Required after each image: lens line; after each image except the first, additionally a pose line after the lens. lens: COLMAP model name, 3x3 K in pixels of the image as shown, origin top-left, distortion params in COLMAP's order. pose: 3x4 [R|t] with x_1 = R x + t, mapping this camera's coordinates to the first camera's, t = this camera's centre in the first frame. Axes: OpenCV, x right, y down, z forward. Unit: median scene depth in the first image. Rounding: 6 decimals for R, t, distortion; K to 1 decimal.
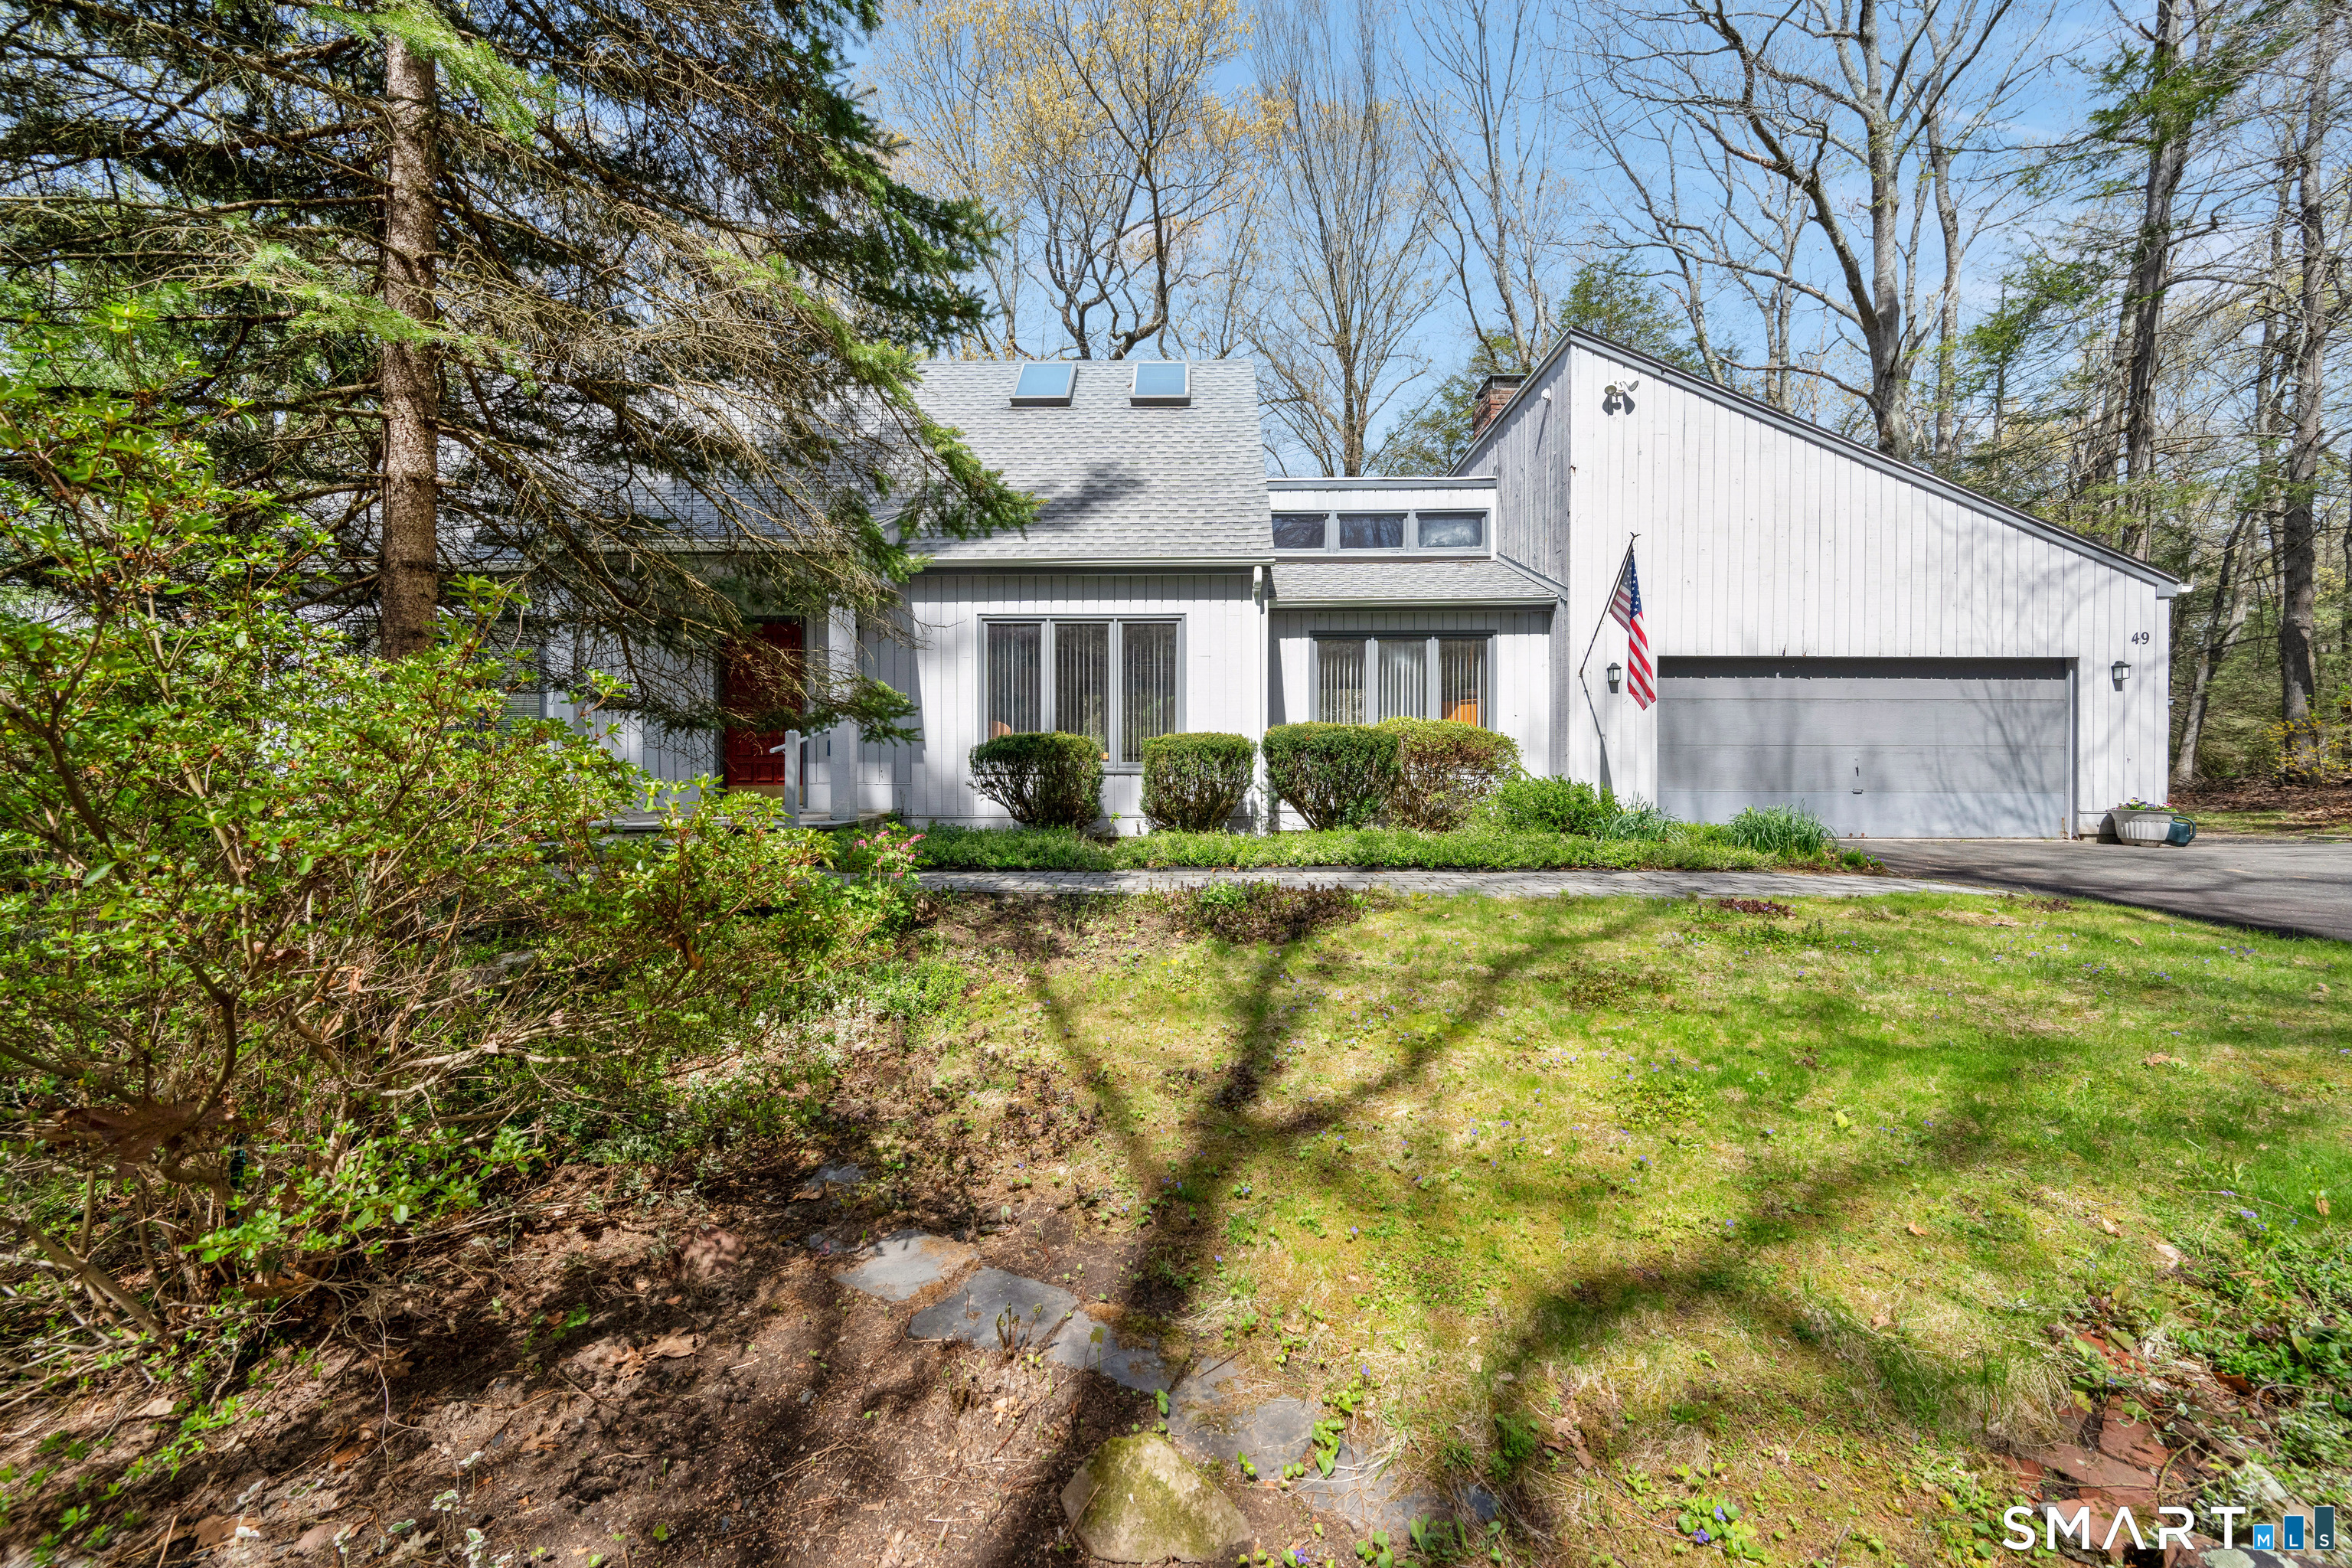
lens RADIAL K [[954.2, 0, 1176.0], [0, 954.2, 784.0], [0, 0, 1]] dist [-0.012443, 0.000043]
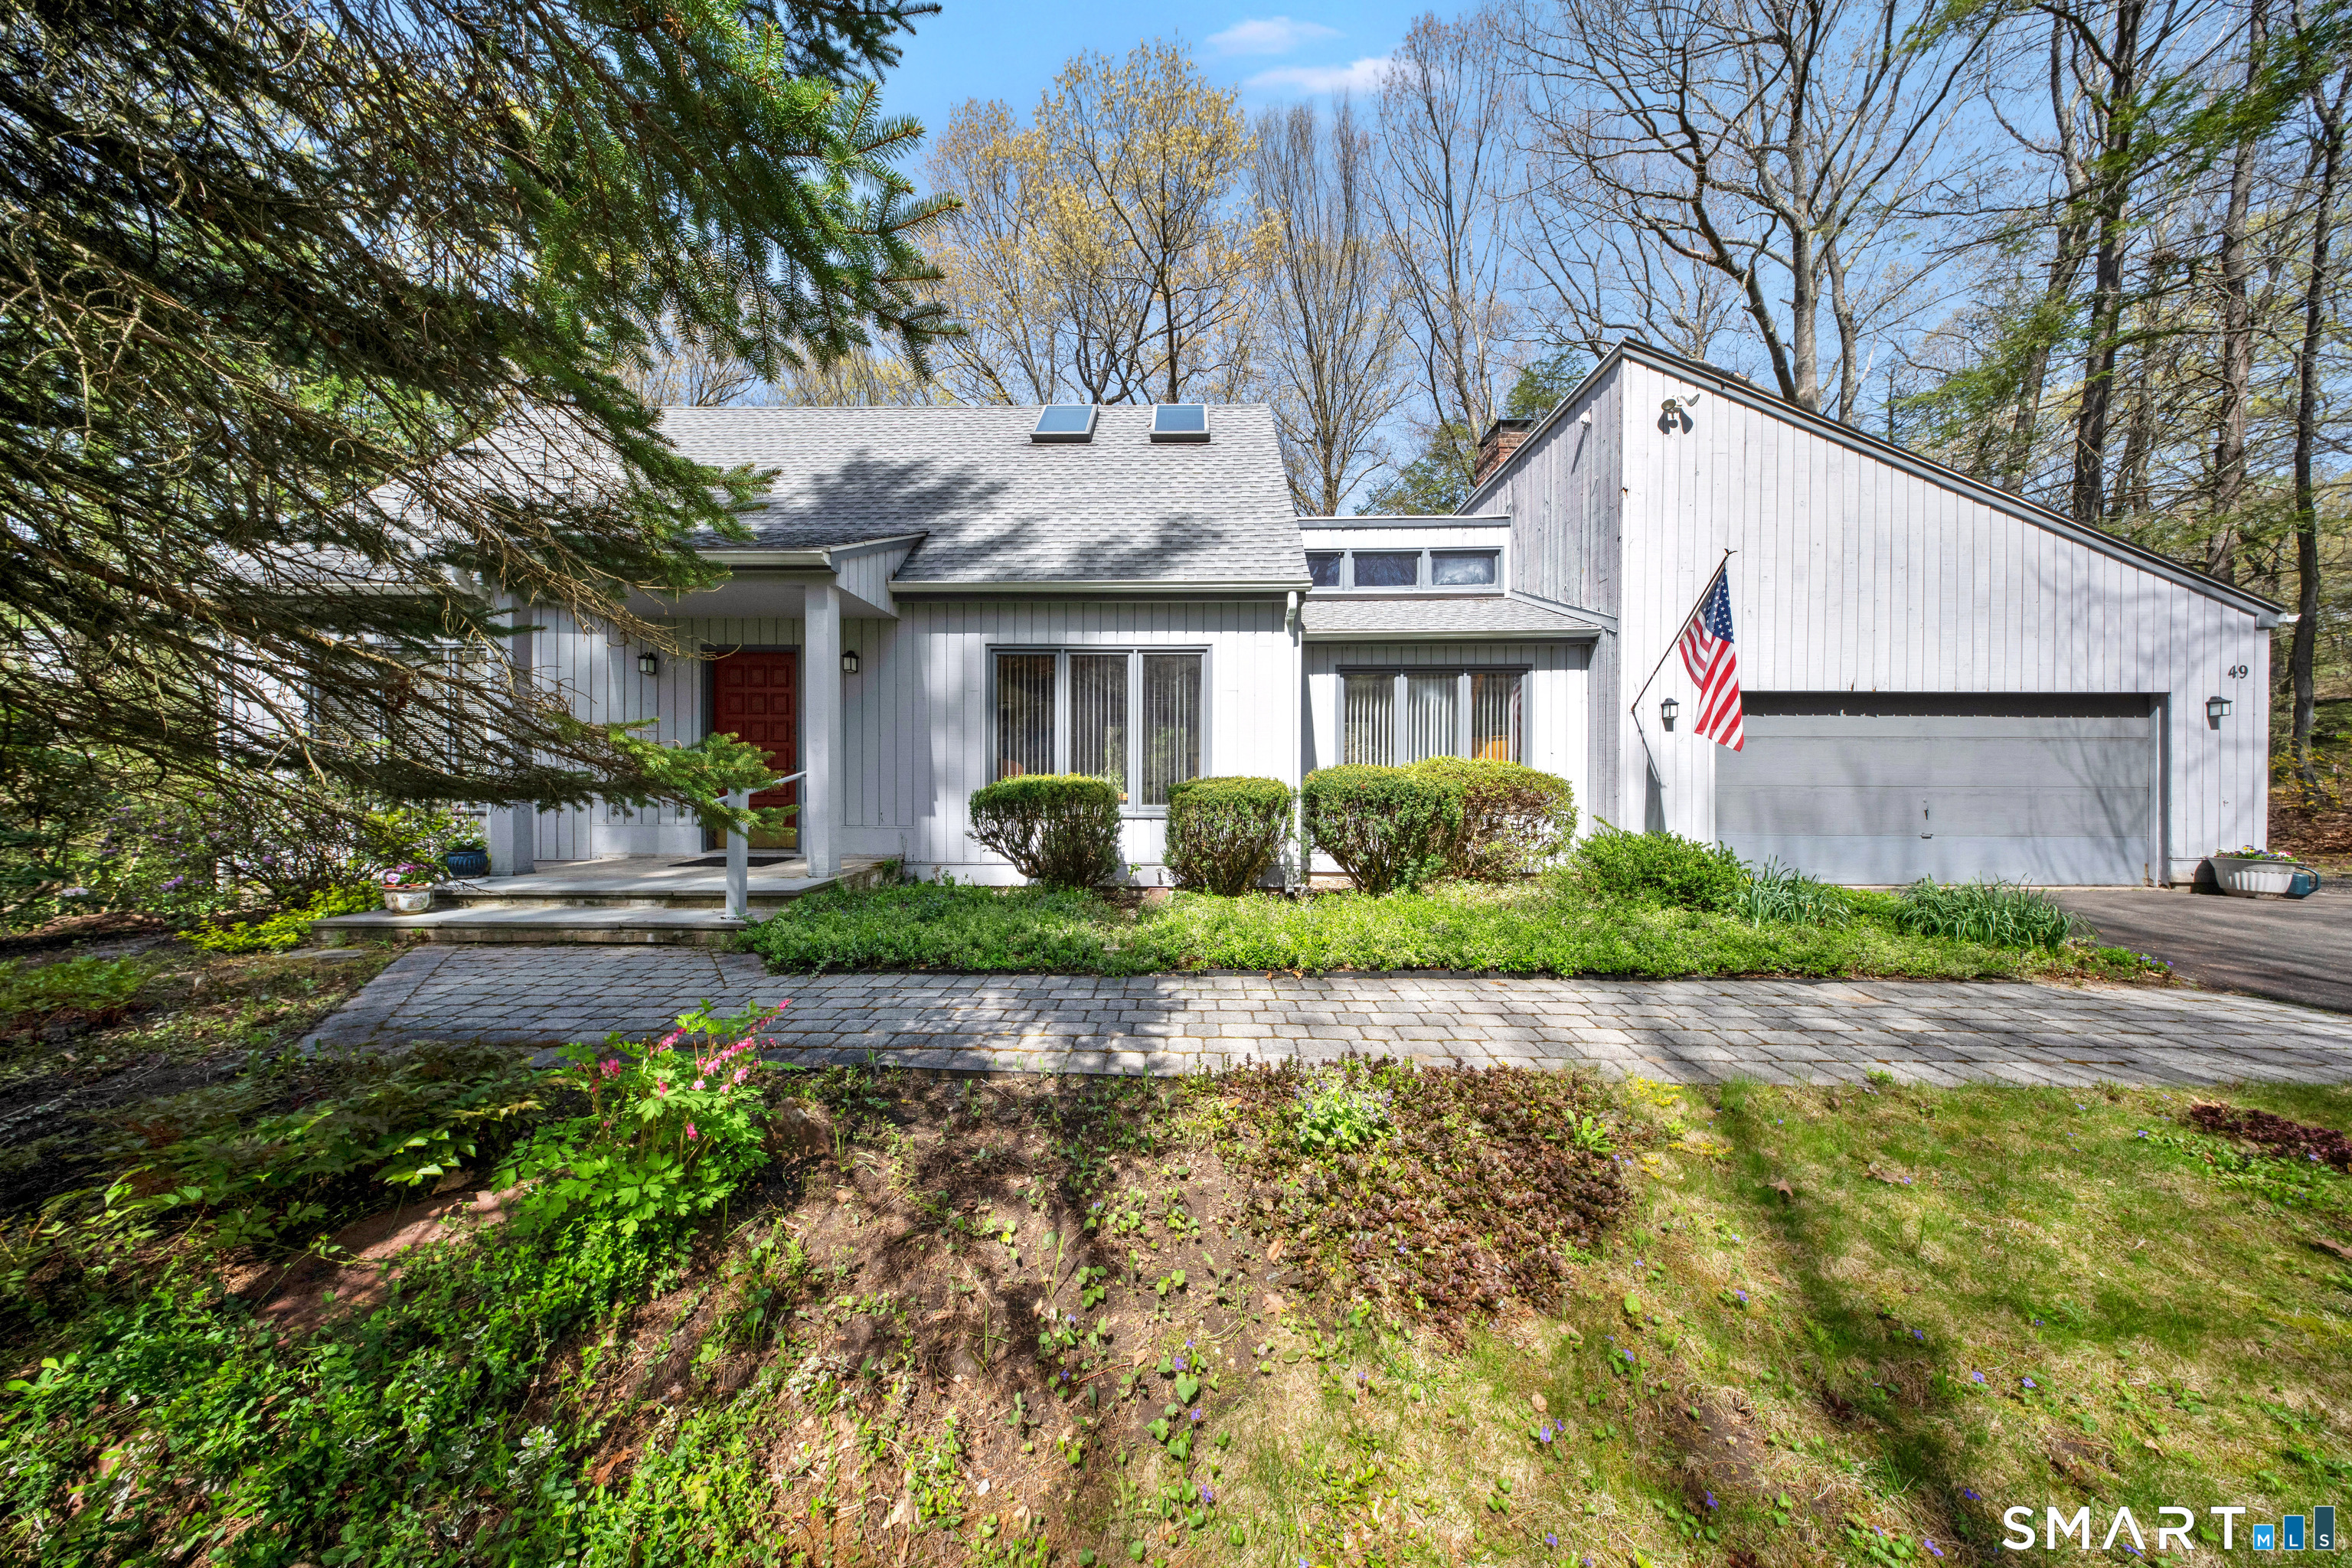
lens RADIAL K [[718.6, 0, 1176.0], [0, 718.6, 784.0], [0, 0, 1]] dist [0.000473, 0.000005]
pose [[0.999991, 0.002778, -0.003175, -0.020409], [-0.002802, 0.999969, -0.007402, -0.036290], [0.003155, 0.007411, 0.999968, 0.288348]]
